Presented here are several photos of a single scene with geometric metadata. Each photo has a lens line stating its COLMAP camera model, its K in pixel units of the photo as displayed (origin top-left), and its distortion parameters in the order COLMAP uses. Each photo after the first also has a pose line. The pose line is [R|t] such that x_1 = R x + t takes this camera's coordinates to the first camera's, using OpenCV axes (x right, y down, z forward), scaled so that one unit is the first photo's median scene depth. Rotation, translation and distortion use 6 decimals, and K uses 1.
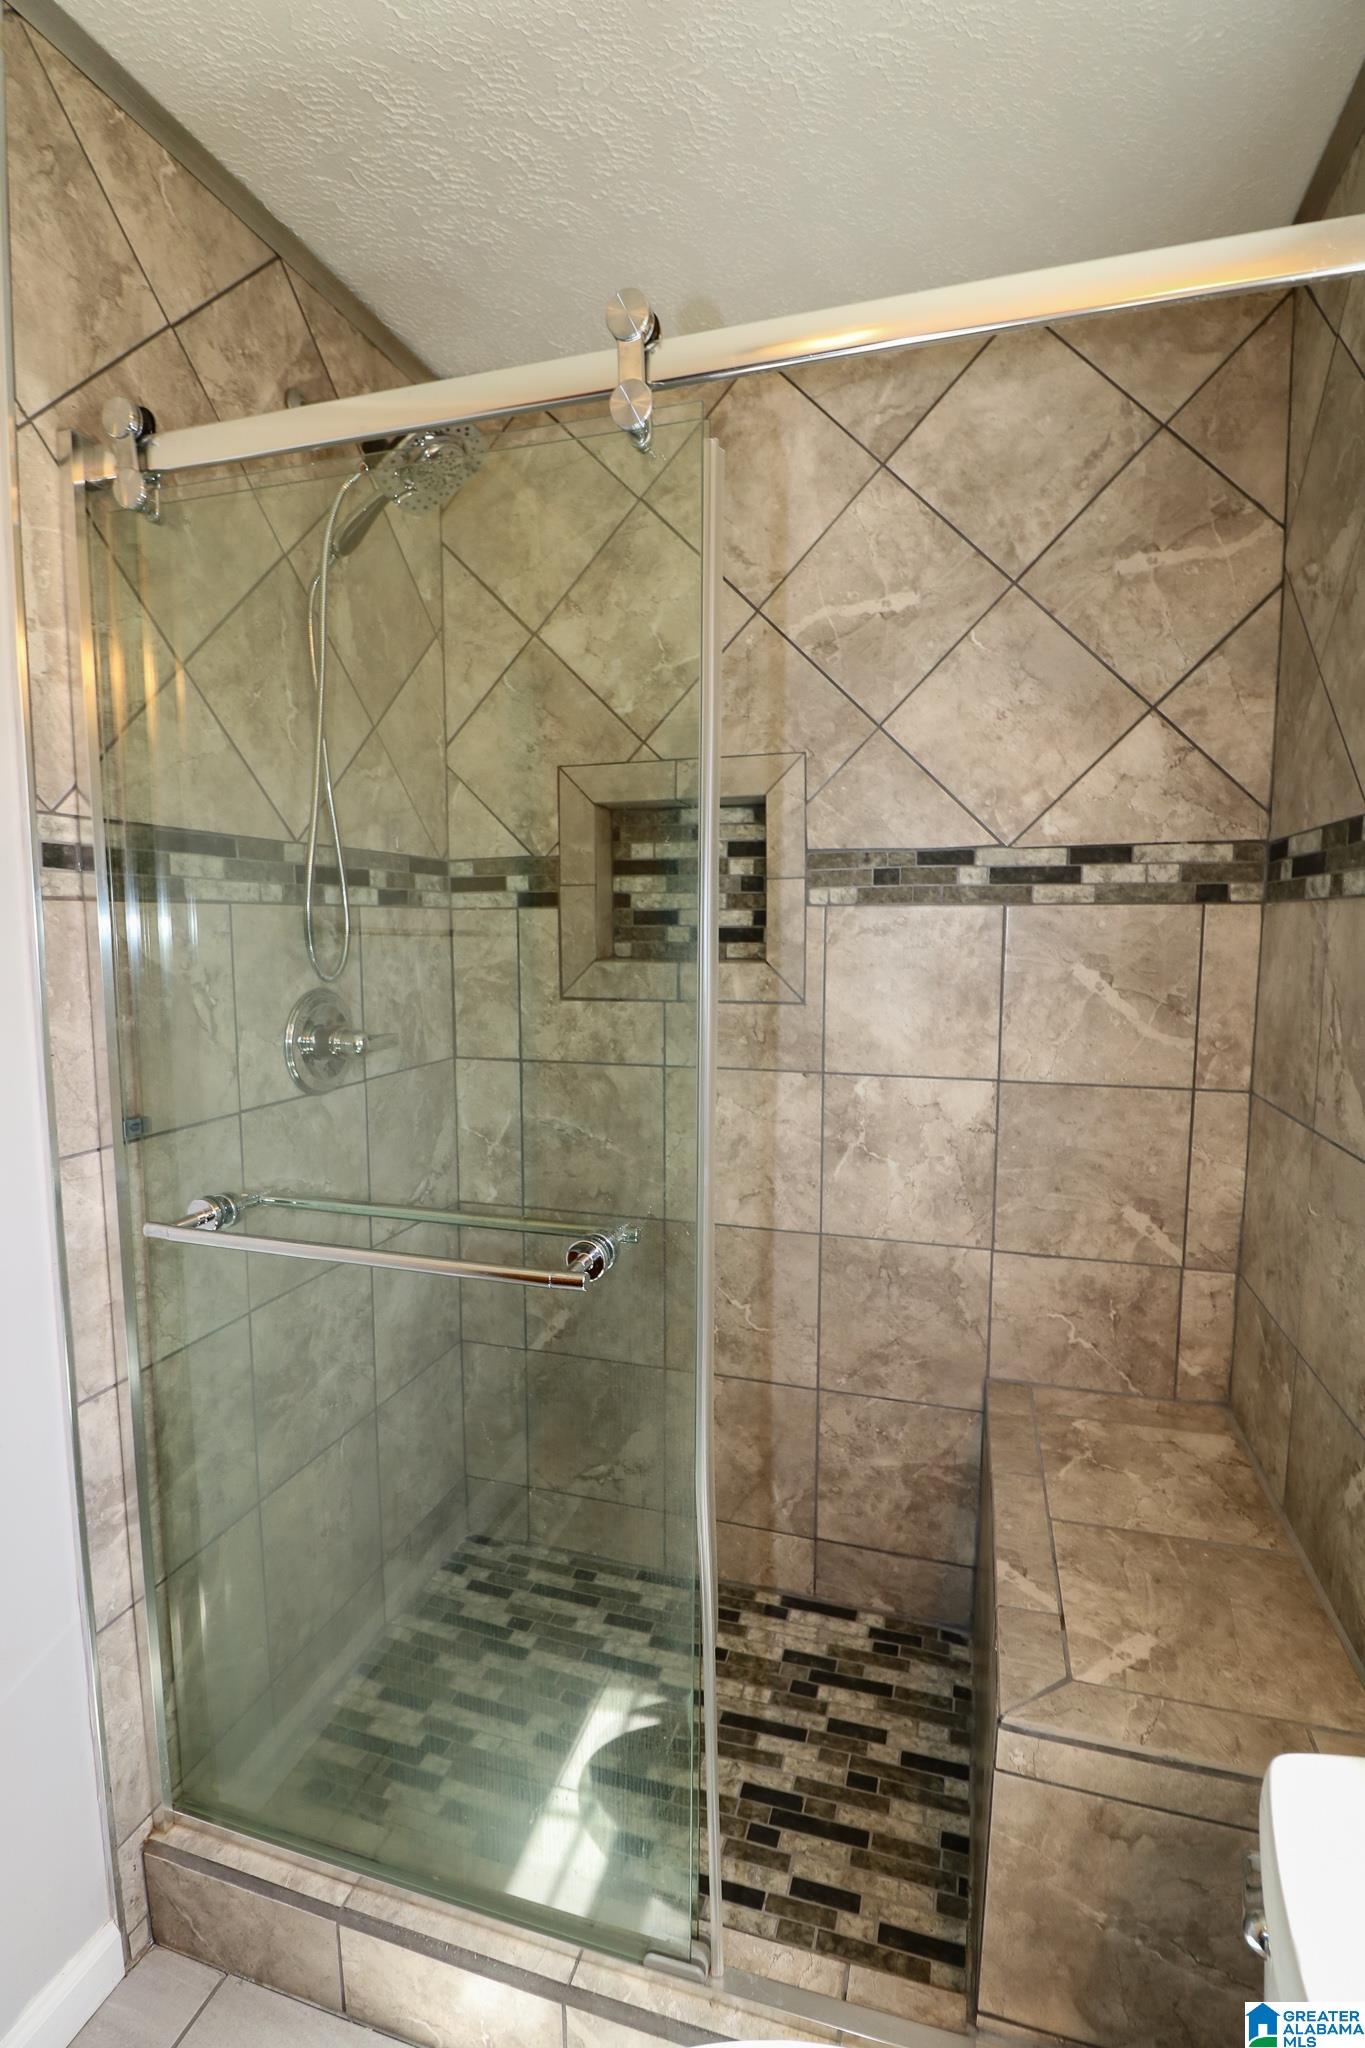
lens RADIAL K [[968.1, 0, 690.5], [0, 968.1, 971.9], [0, 0, 1]] dist [-0.006853, -0.008519]
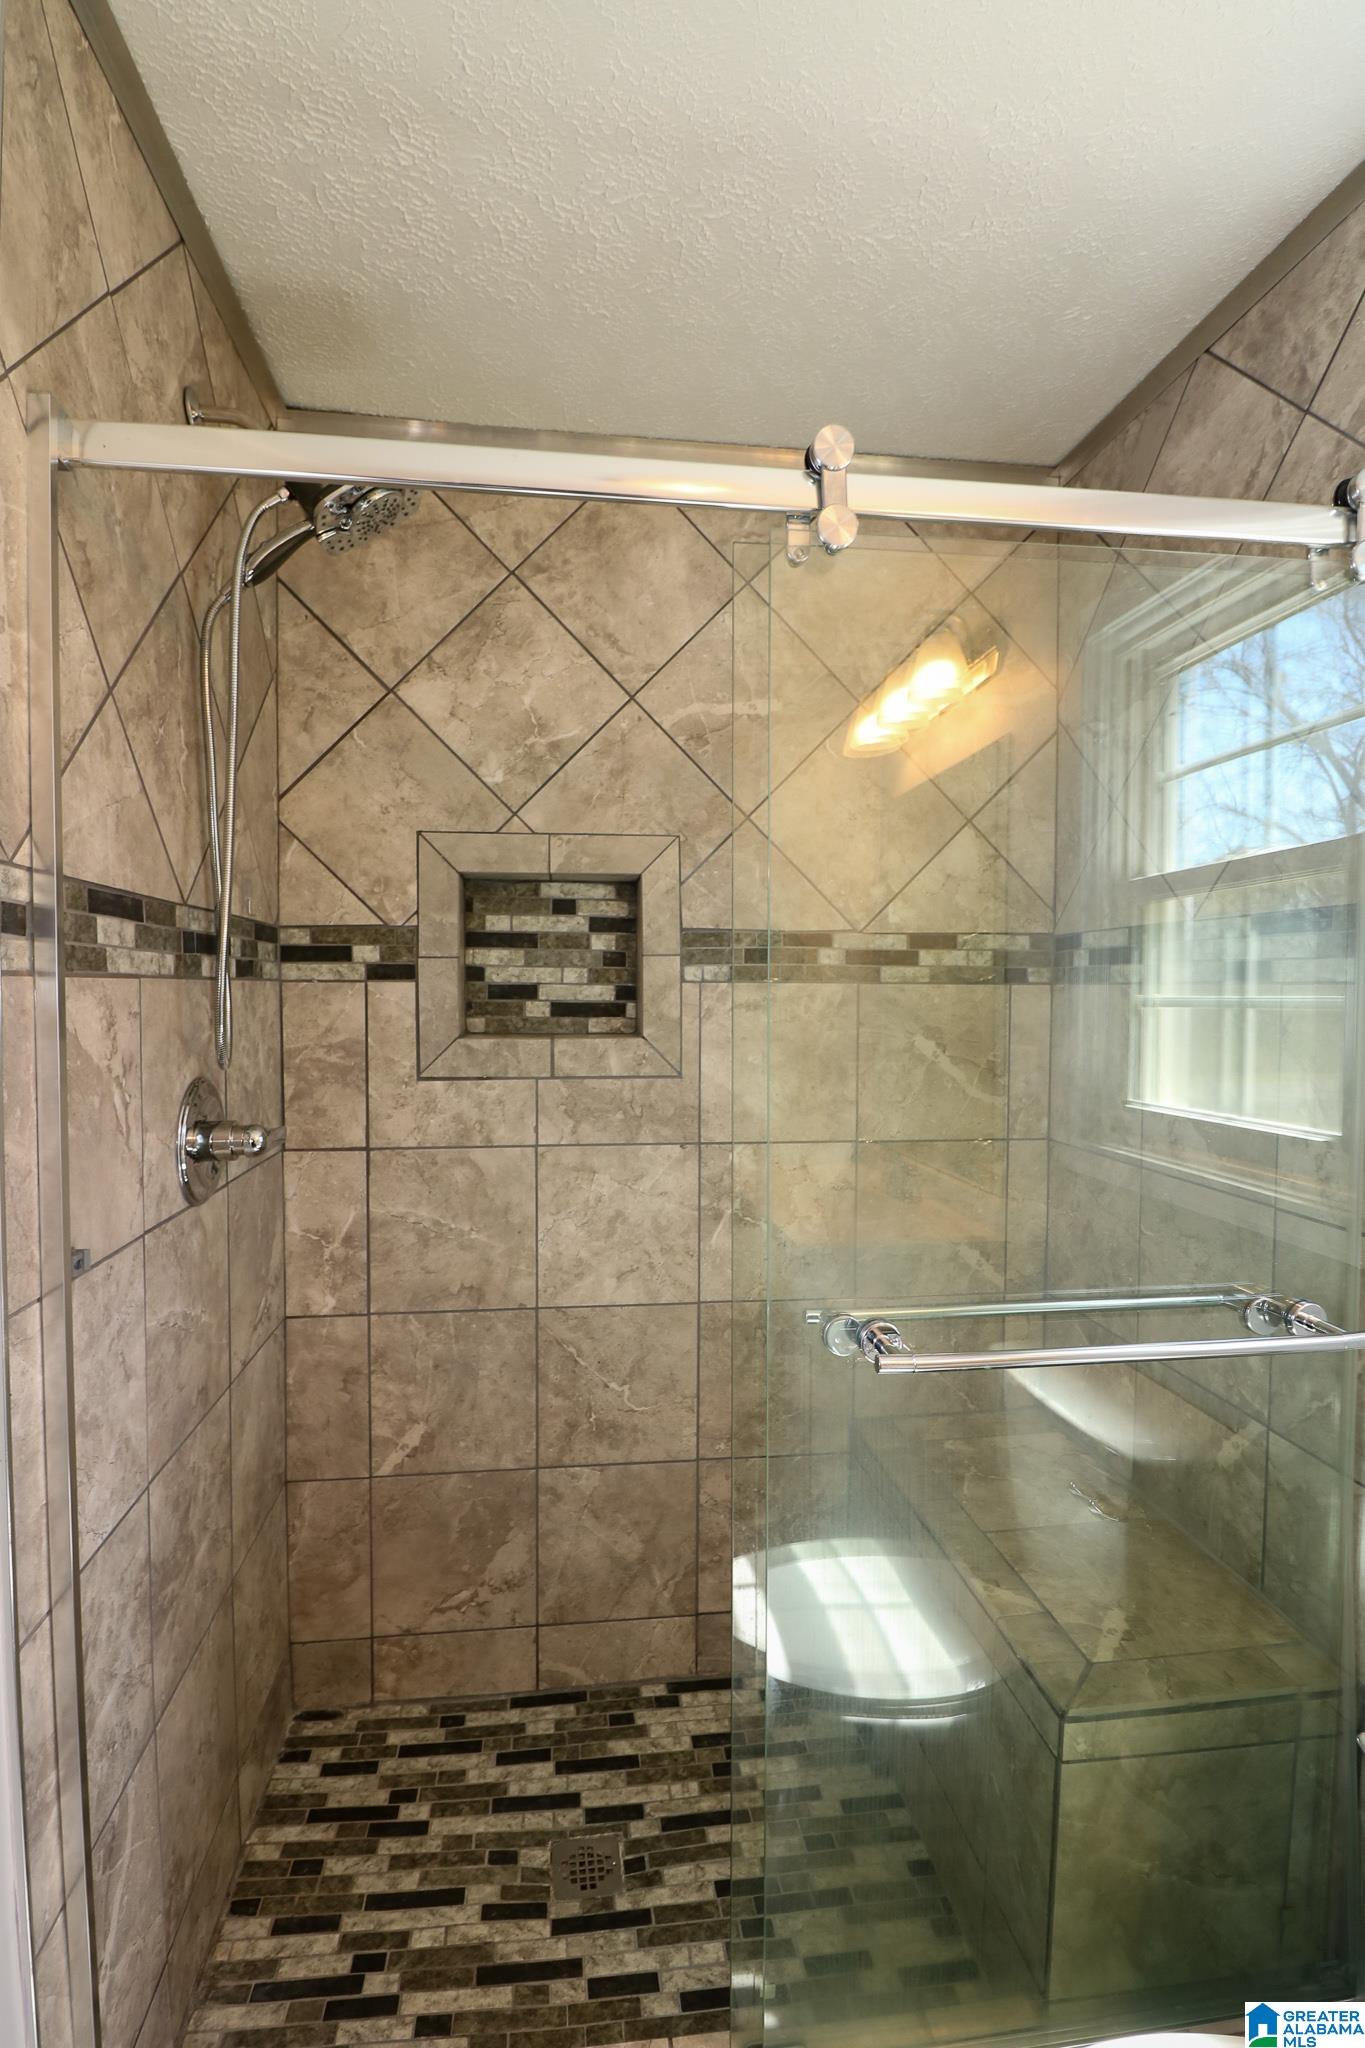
lens RADIAL K [[968.1, 0, 666.6], [0, 968.1, 969.5], [0, 0, 1]] dist [-0.006853, -0.008519]
pose [[0.917005, 0.013008, 0.398663, -0.325730], [0.014634, 0.997698, -0.066216, -0.014037], [-0.398607, 0.066554, 0.914704, 0.058117]]
